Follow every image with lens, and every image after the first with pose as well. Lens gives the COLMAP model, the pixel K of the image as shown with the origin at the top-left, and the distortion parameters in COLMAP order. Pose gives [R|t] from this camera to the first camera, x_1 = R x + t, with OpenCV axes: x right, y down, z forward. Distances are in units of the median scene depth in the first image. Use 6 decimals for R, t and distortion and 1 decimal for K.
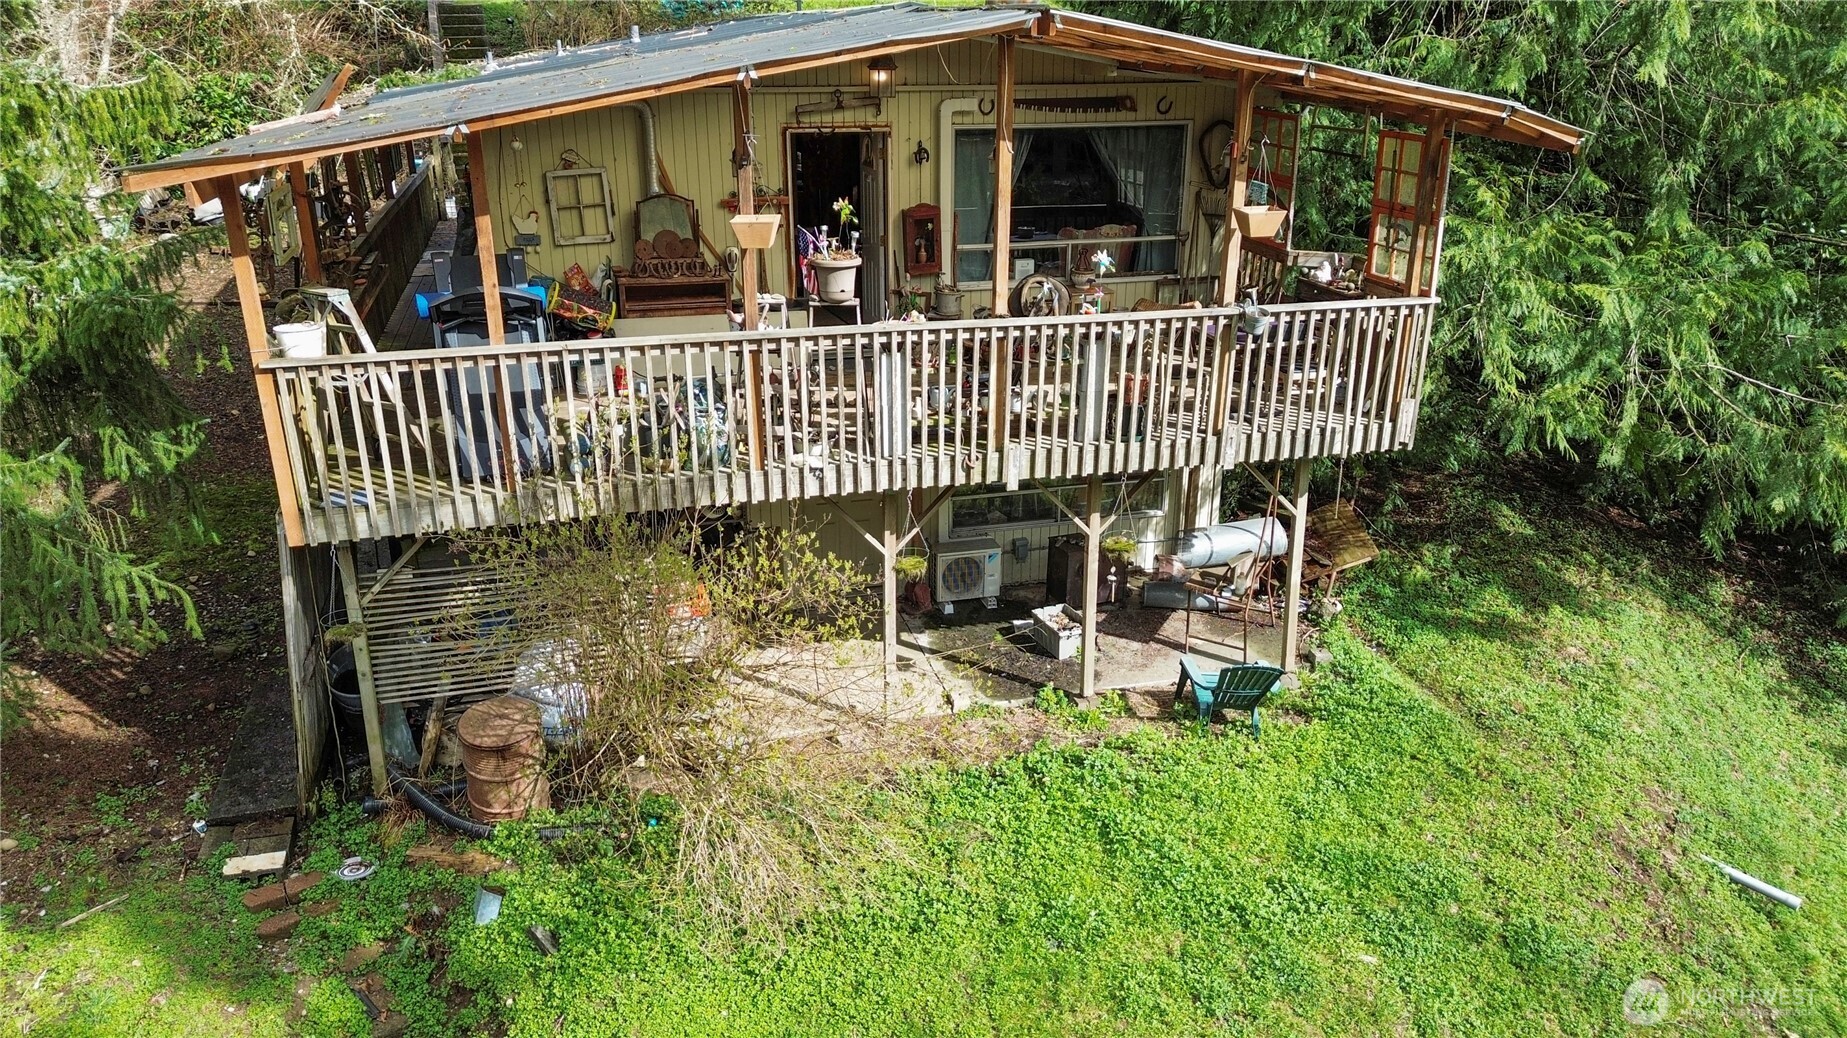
lens RADIAL K [[1311.8, 0, 919.9], [0, 1311.8, 514.4], [0, 0, 1]] dist [0.085541, -0.074606]
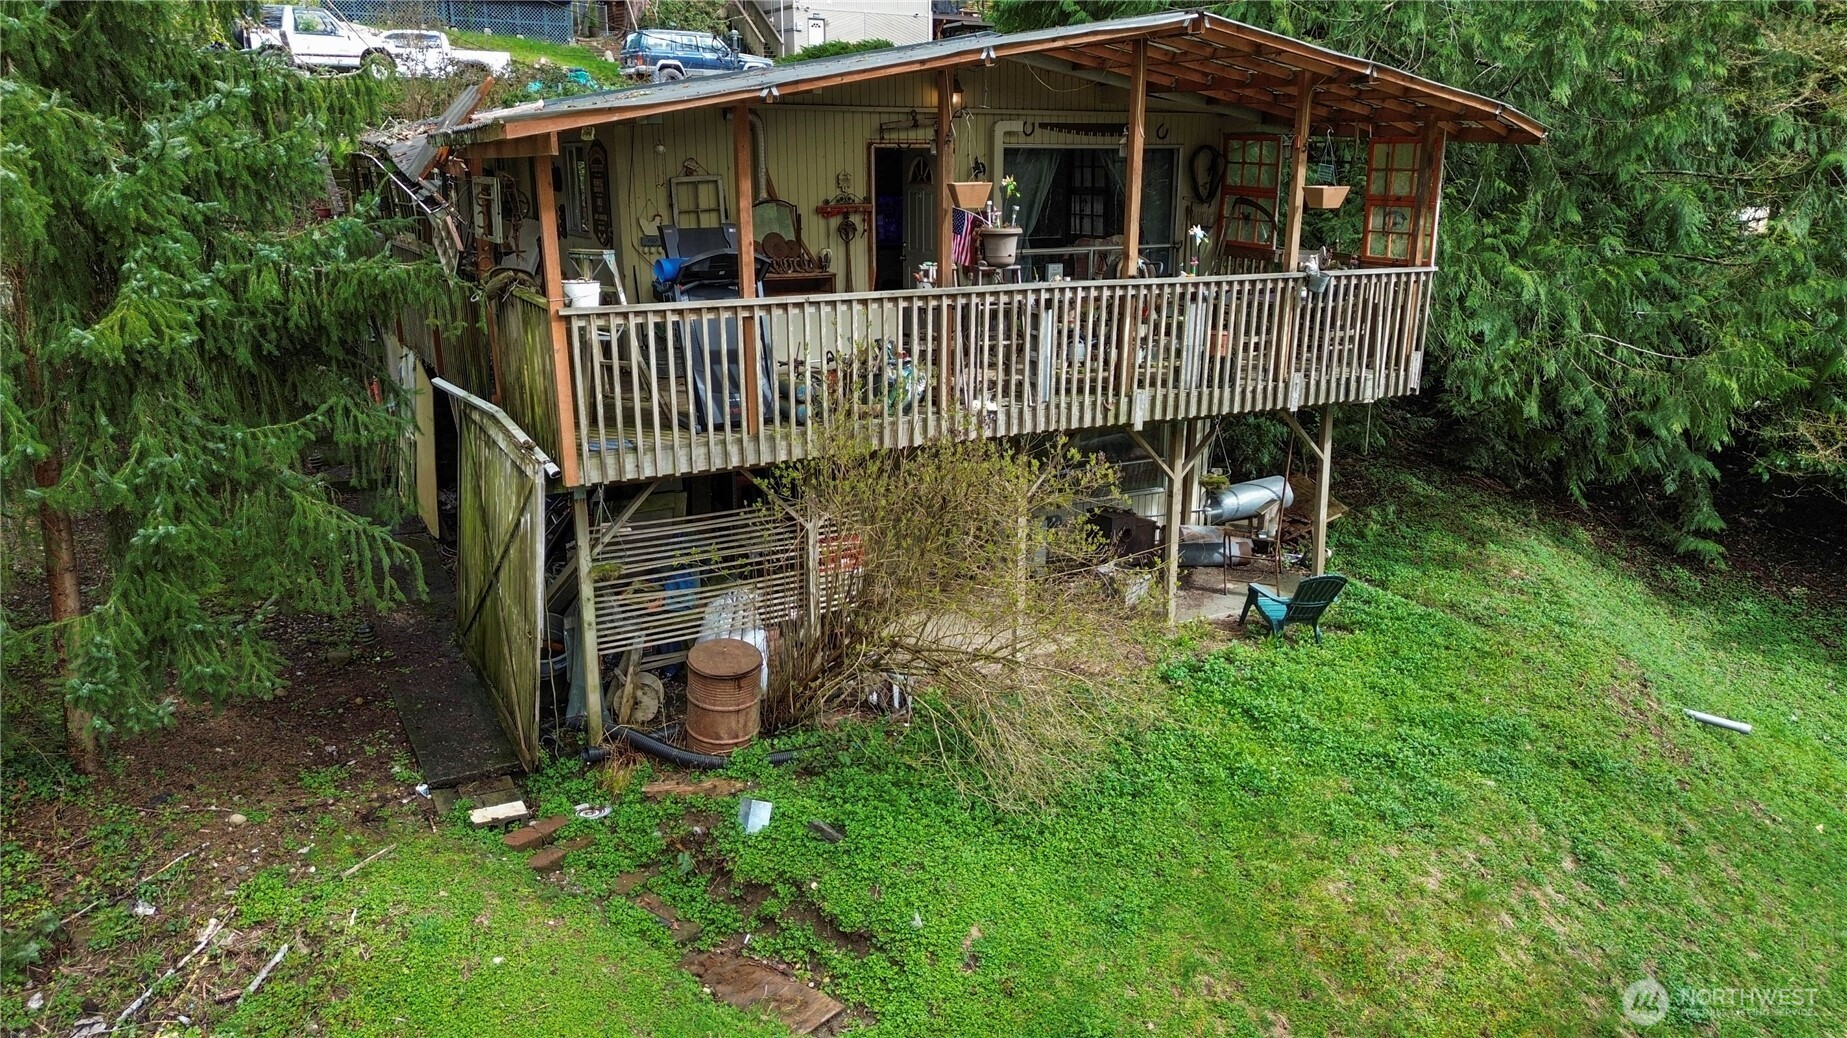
lens RADIAL K [[1311.8, 0, 919.9], [0, 1311.8, 514.4], [0, 0, 1]] dist [0.085541, -0.074606]
pose [[0.974542, -0.057322, 0.216753, -0.364880], [0.076844, 0.993604, -0.082736, 0.133408], [-0.210624, 0.097286, 0.972714, -0.080276]]
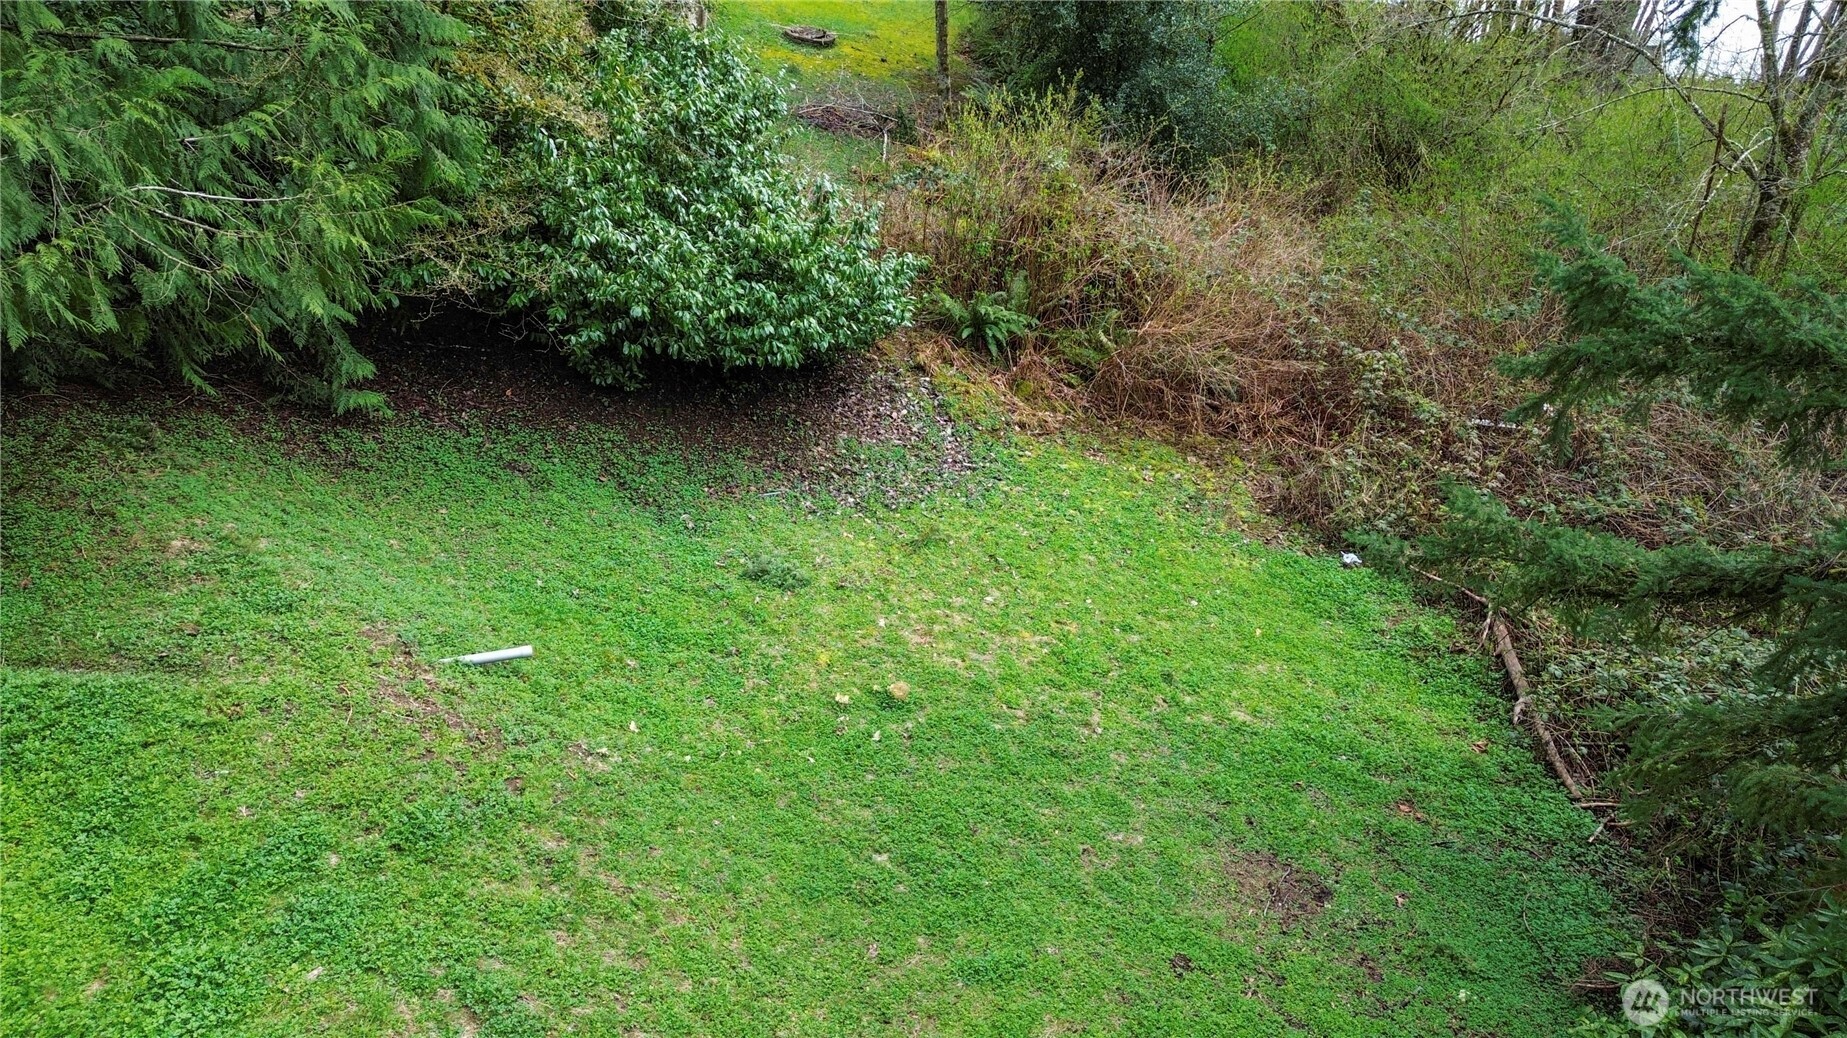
lens RADIAL K [[1311.8, 0, 919.9], [0, 1311.8, 514.4], [0, 0, 1]] dist [0.085541, -0.074606]
pose [[0.321120, -0.421269, 0.848183, -0.098029], [0.322825, 0.890667, 0.320149, -0.045502], [-0.890318, 0.171009, 0.422007, 0.256237]]
